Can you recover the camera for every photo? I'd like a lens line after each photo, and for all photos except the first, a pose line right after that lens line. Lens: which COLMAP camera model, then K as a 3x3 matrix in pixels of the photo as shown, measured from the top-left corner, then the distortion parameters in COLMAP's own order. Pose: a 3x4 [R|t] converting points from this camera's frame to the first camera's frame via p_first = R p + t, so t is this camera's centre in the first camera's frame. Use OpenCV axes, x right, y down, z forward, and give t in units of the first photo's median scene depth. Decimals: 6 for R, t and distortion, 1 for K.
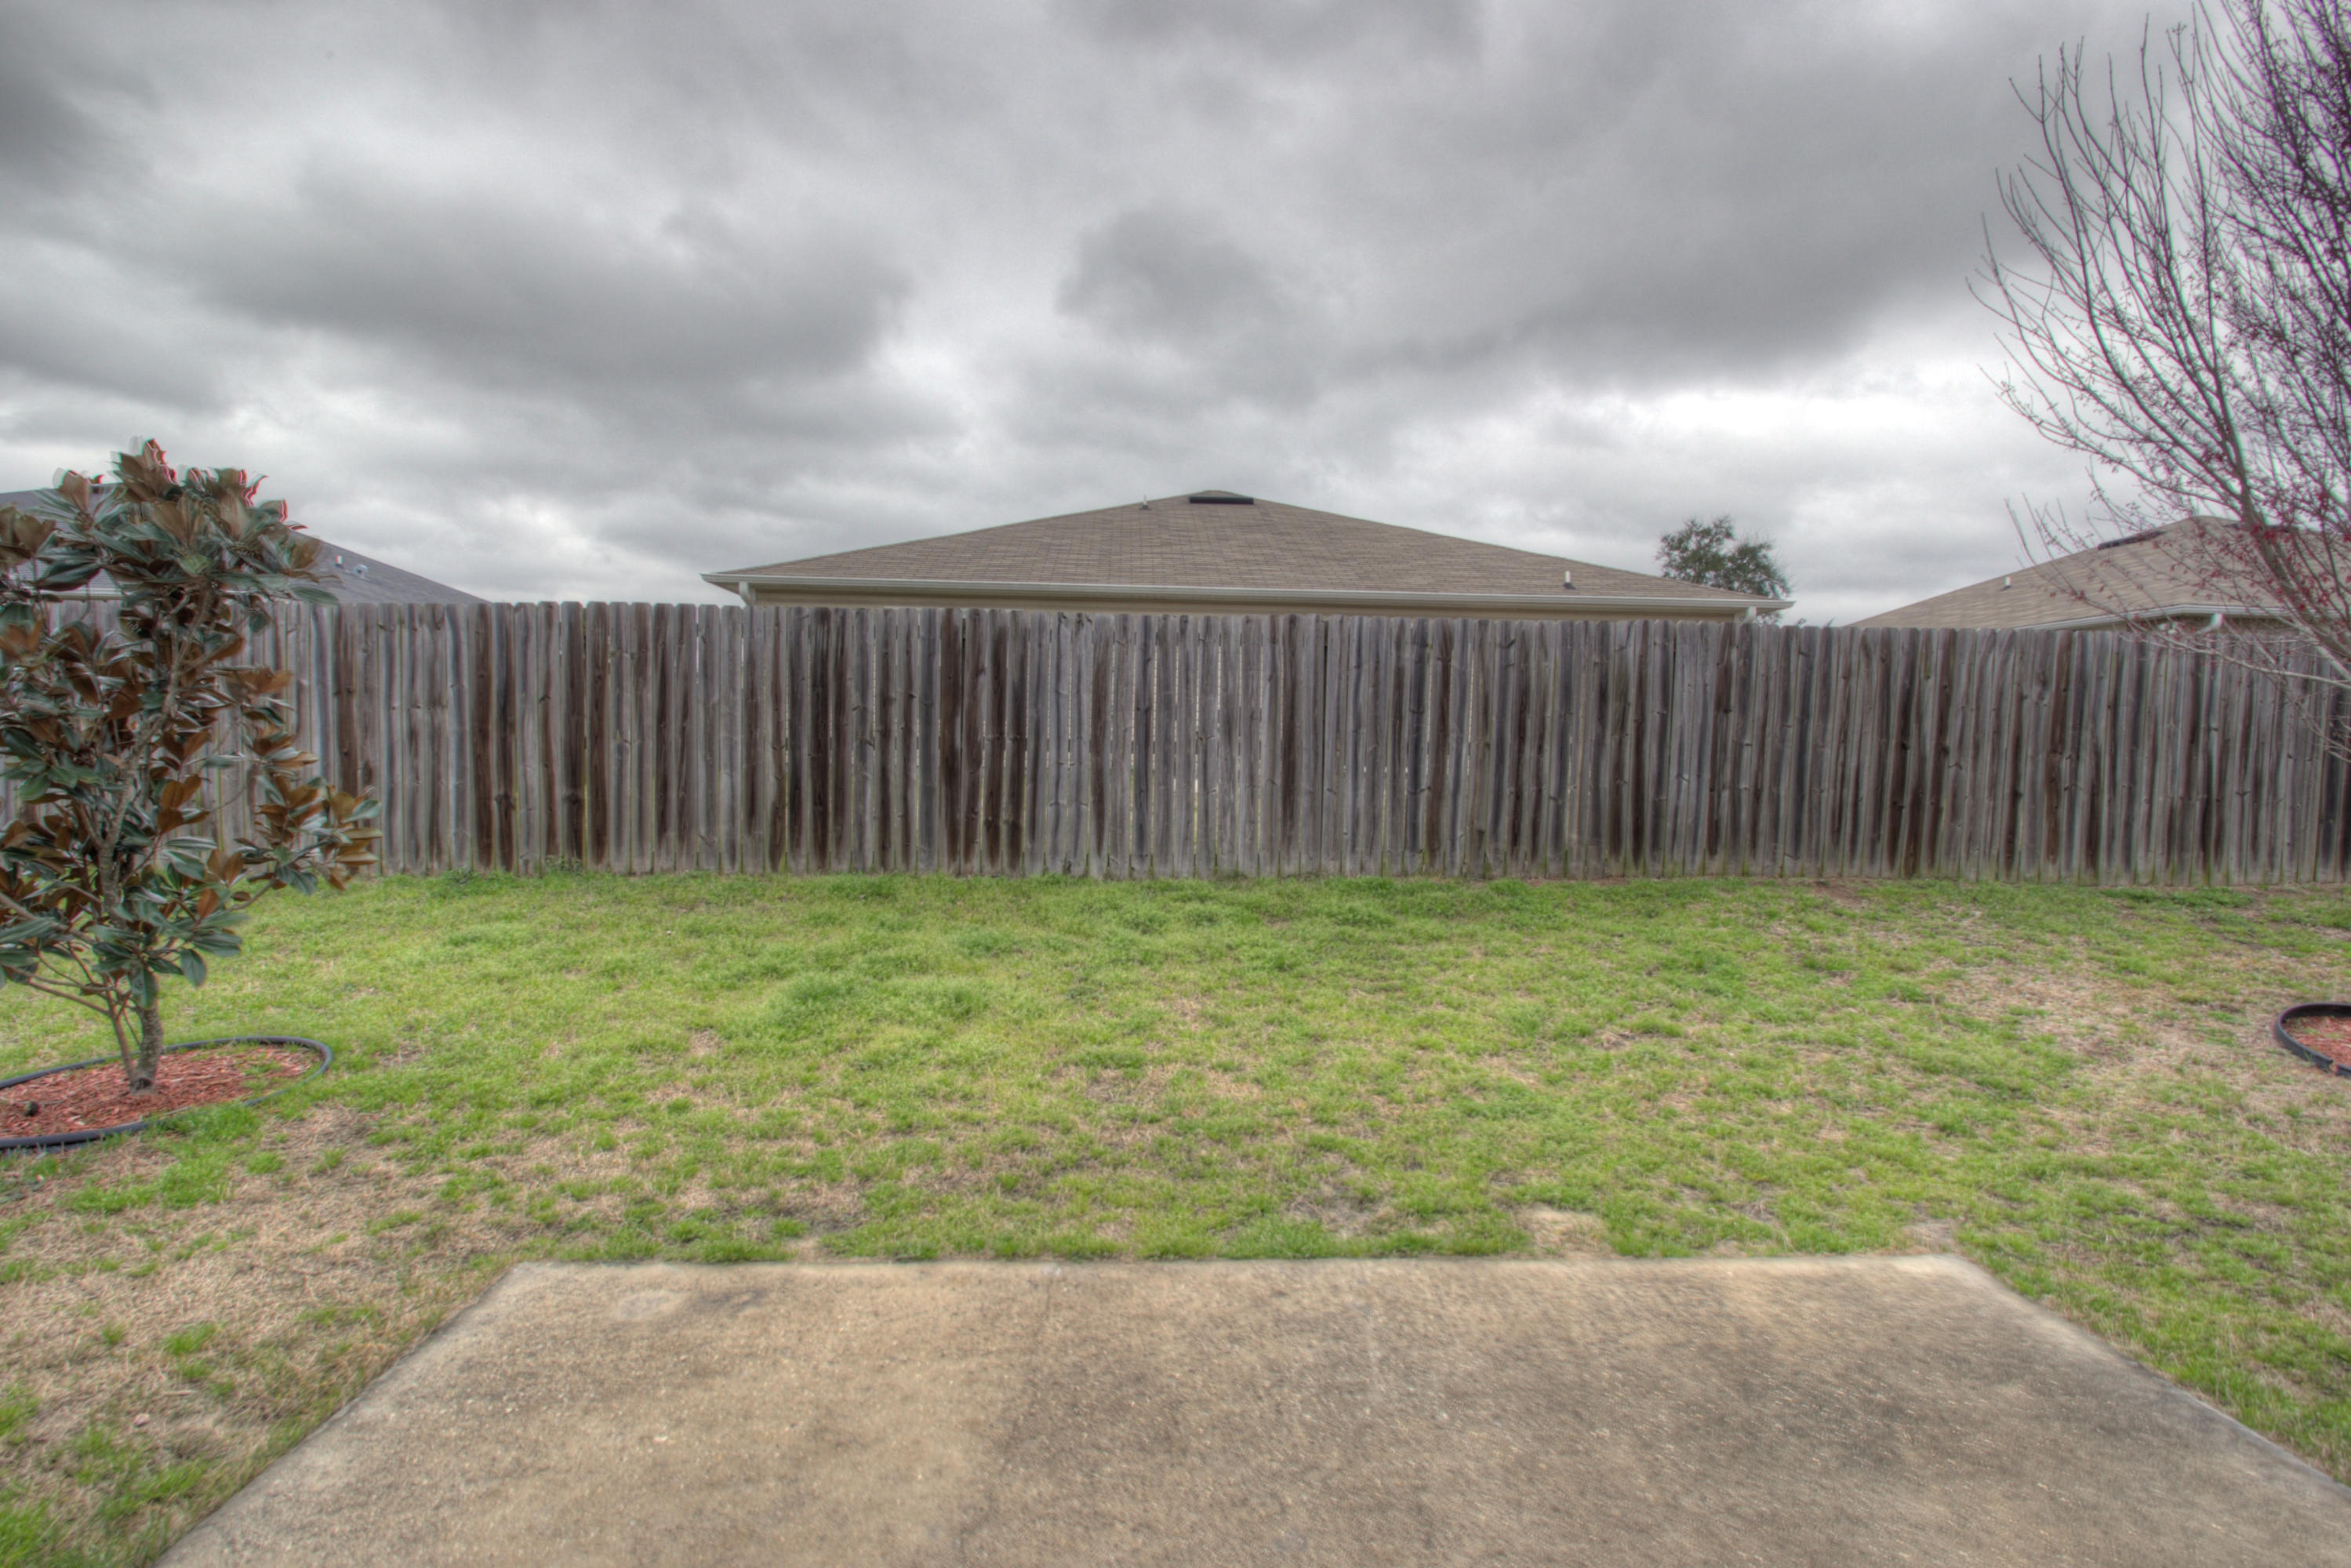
lens RADIAL K [[1102.3, 0, 1174.1], [0, 1102.3, 780.4], [0, 0, 1]] dist [0.010196, -0.016355]
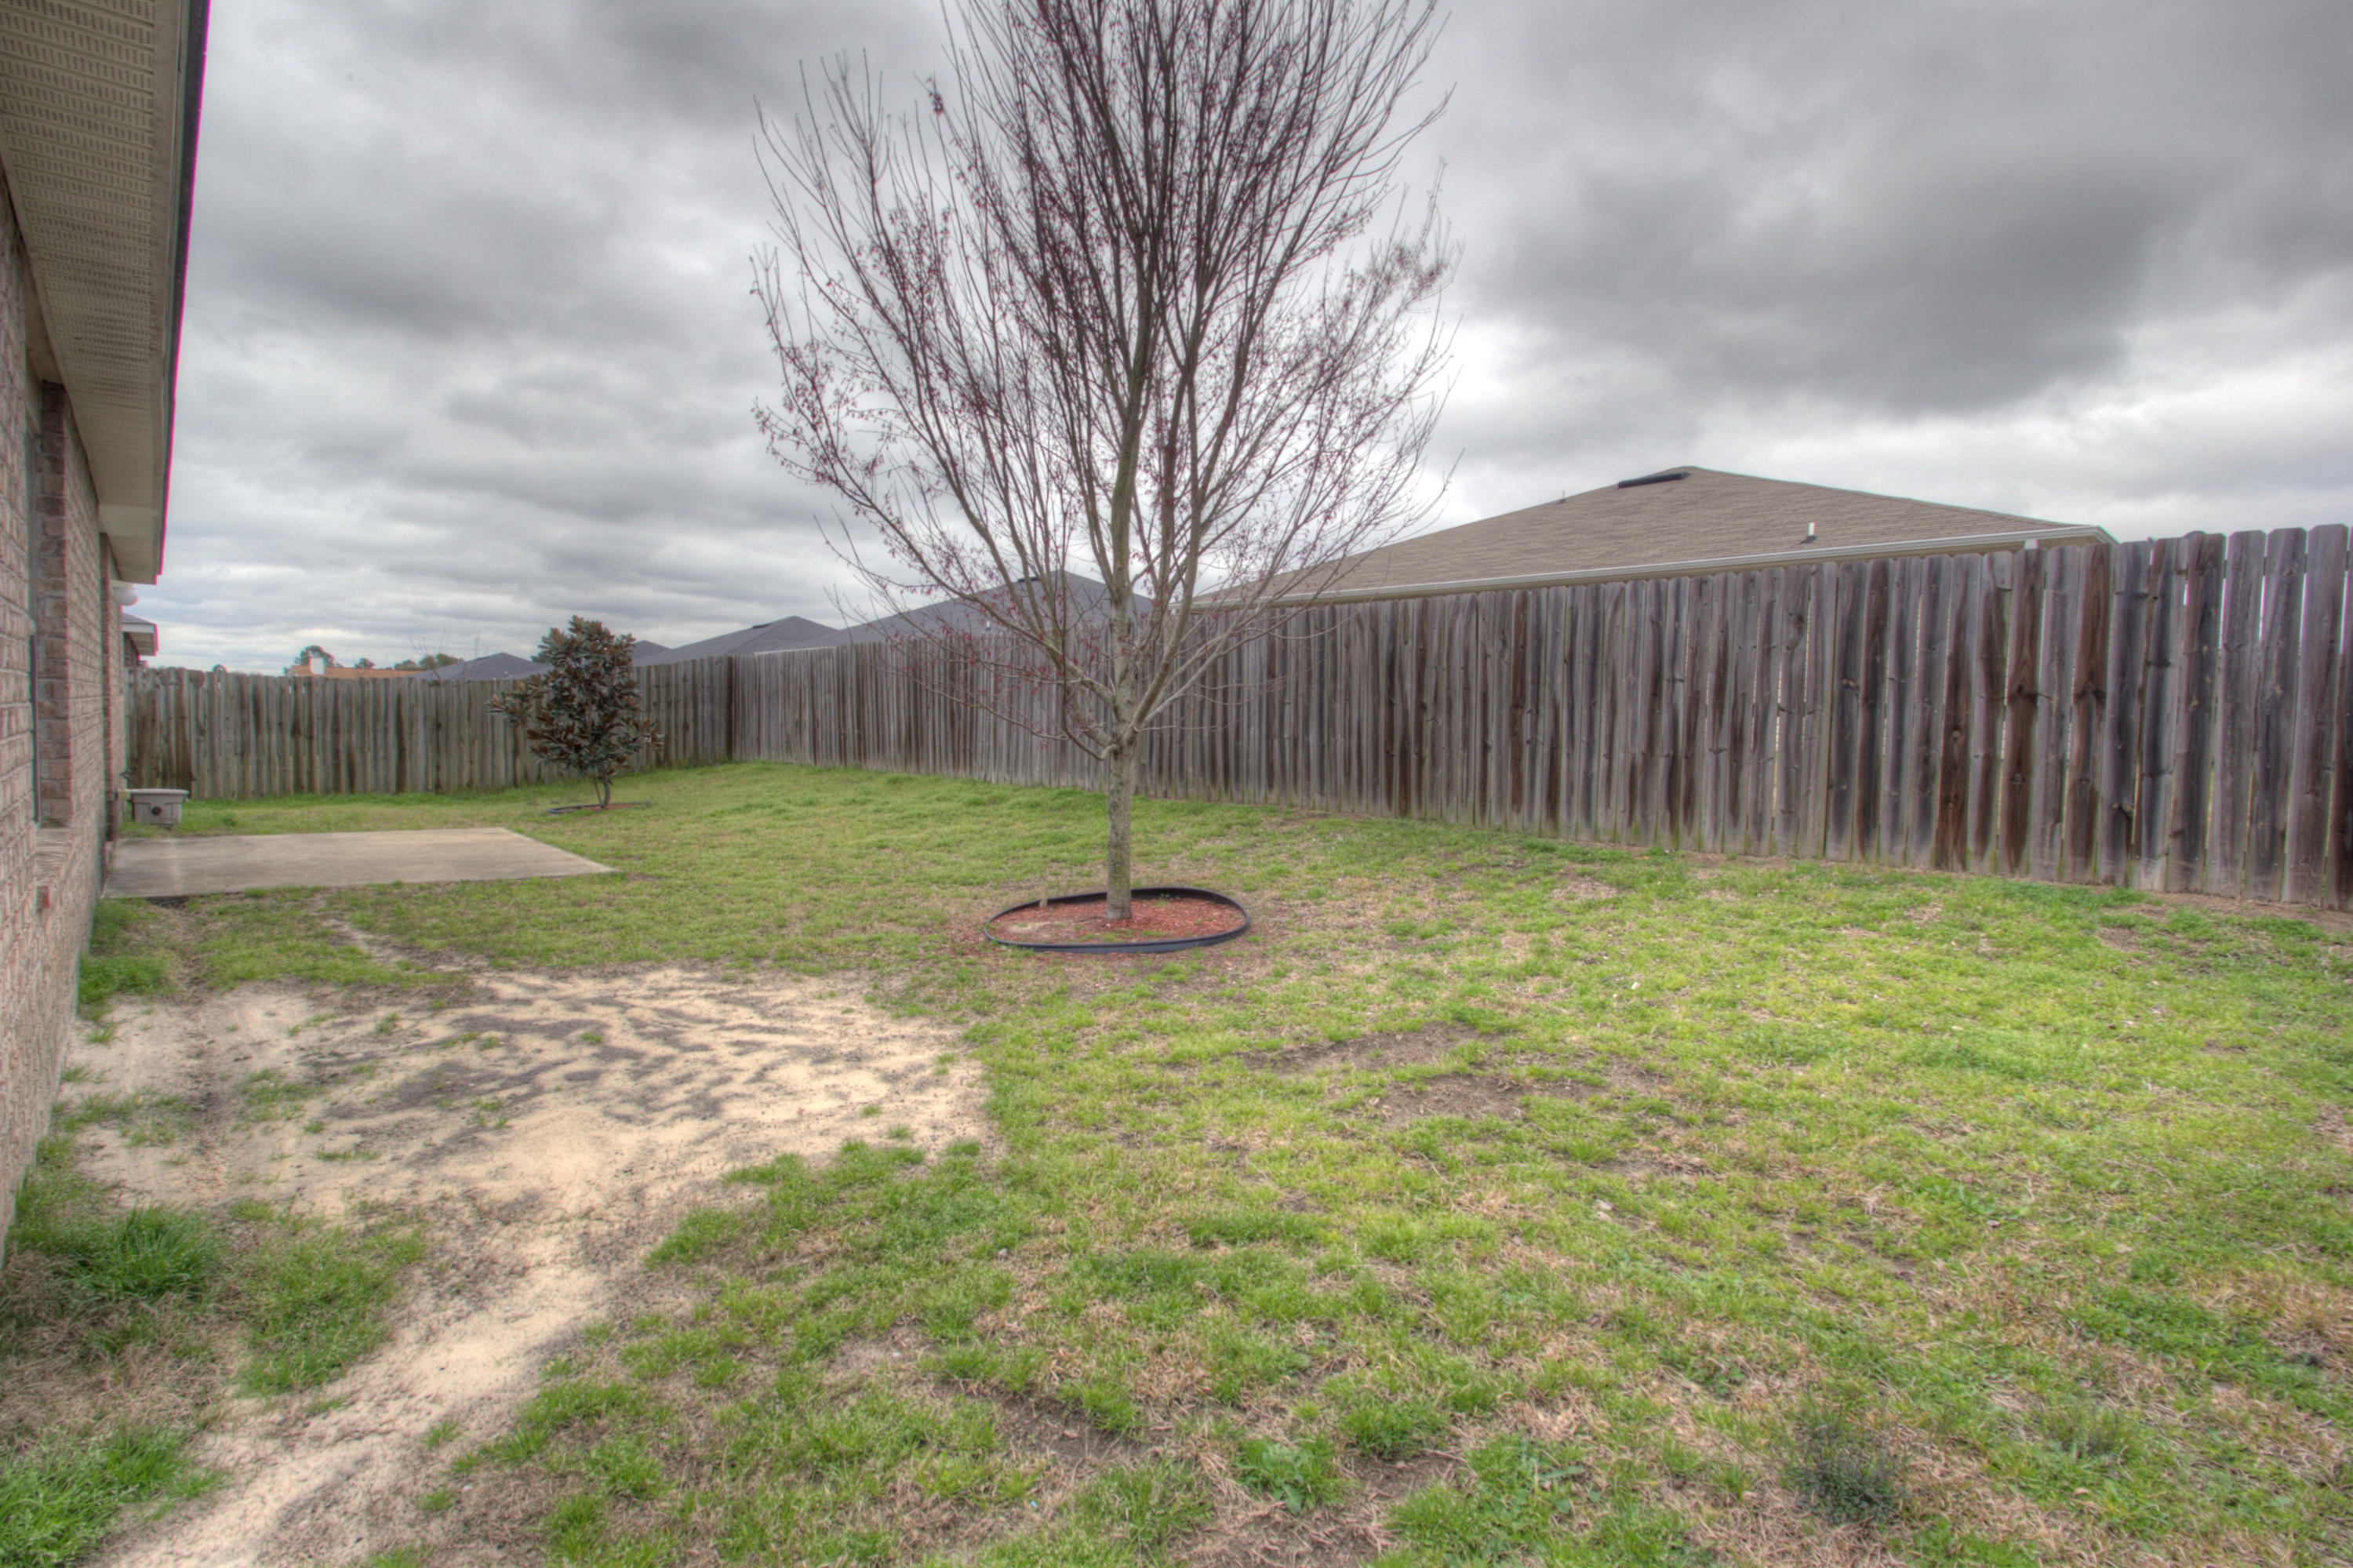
lens RADIAL K [[1094.6, 0, 1178.8], [0, 1094.6, 779.6], [0, 0, 1]] dist [0.008528, -0.015325]
pose [[0.640173, 0.040734, -0.767150, 1.454189], [-0.037118, 0.999067, 0.022074, 0.033842], [0.767334, 0.014344, 0.641088, 0.090214]]
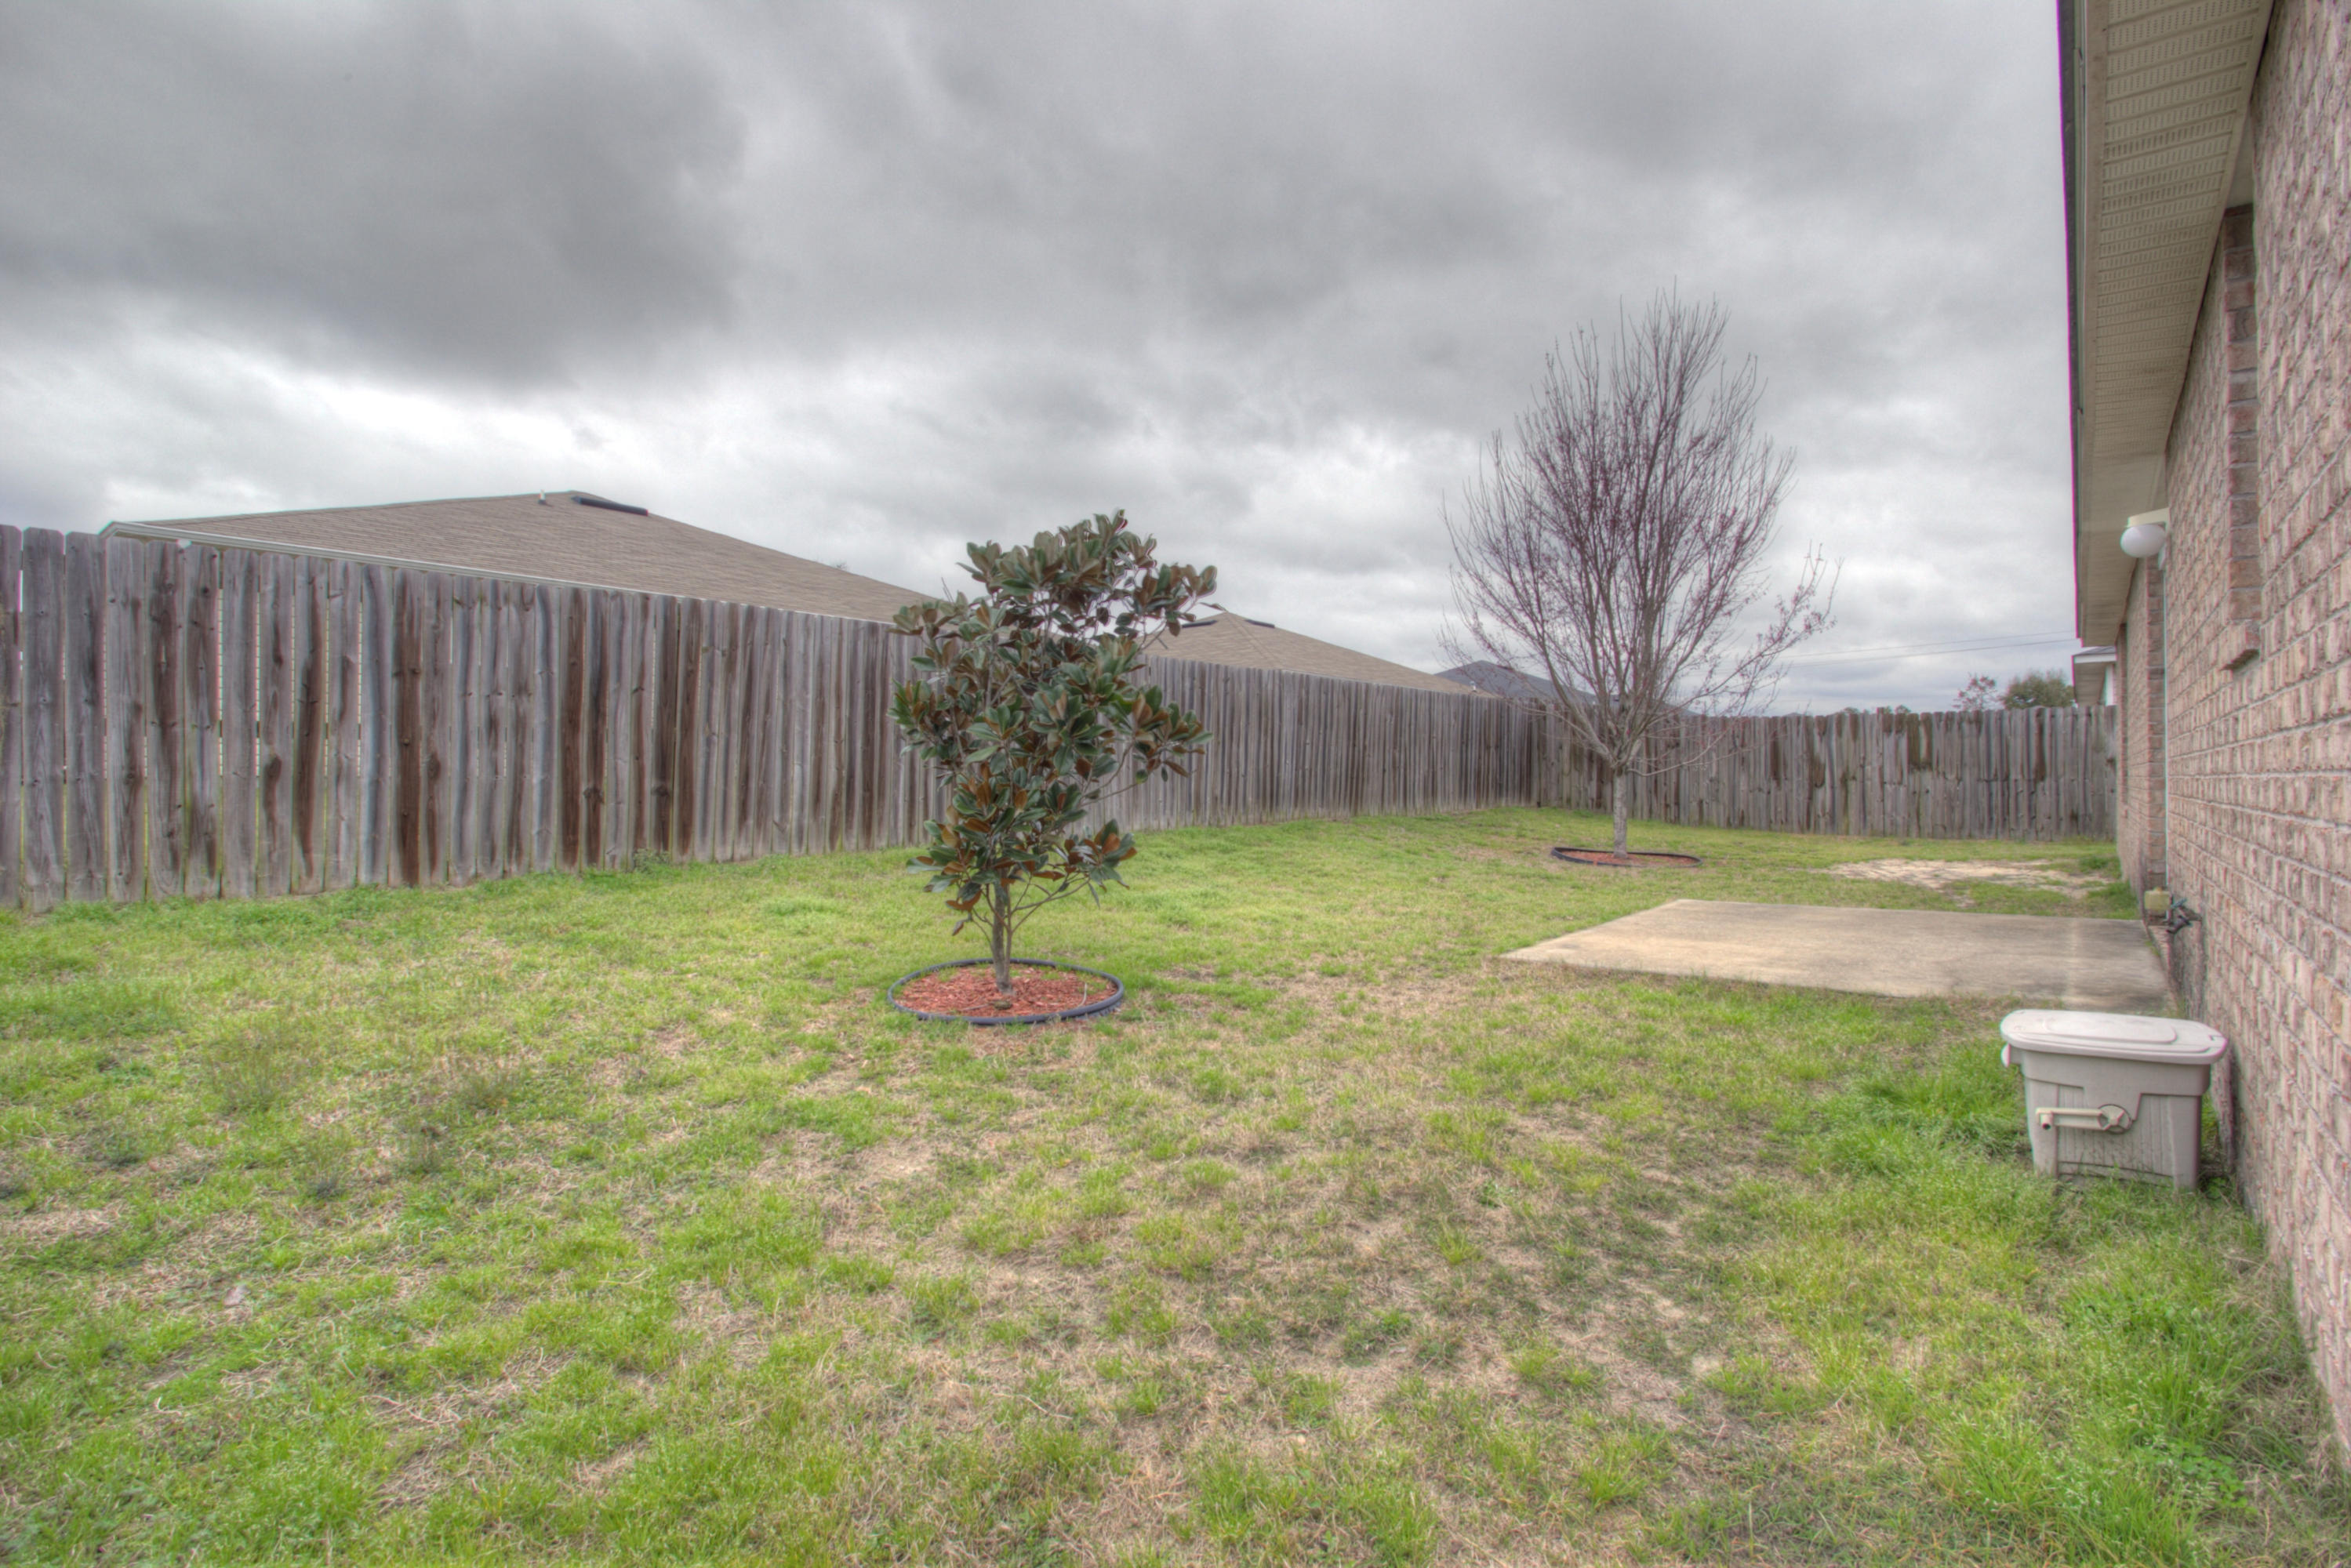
lens RADIAL K [[1102.3, 0, 1174.1], [0, 1102.3, 780.4], [0, 0, 1]] dist [0.010196, -0.016355]
pose [[0.658726, -0.019941, 0.752118, -0.988820], [0.036745, 0.999308, -0.005688, 0.029890], [-0.751485, 0.031384, 0.659004, -0.013687]]
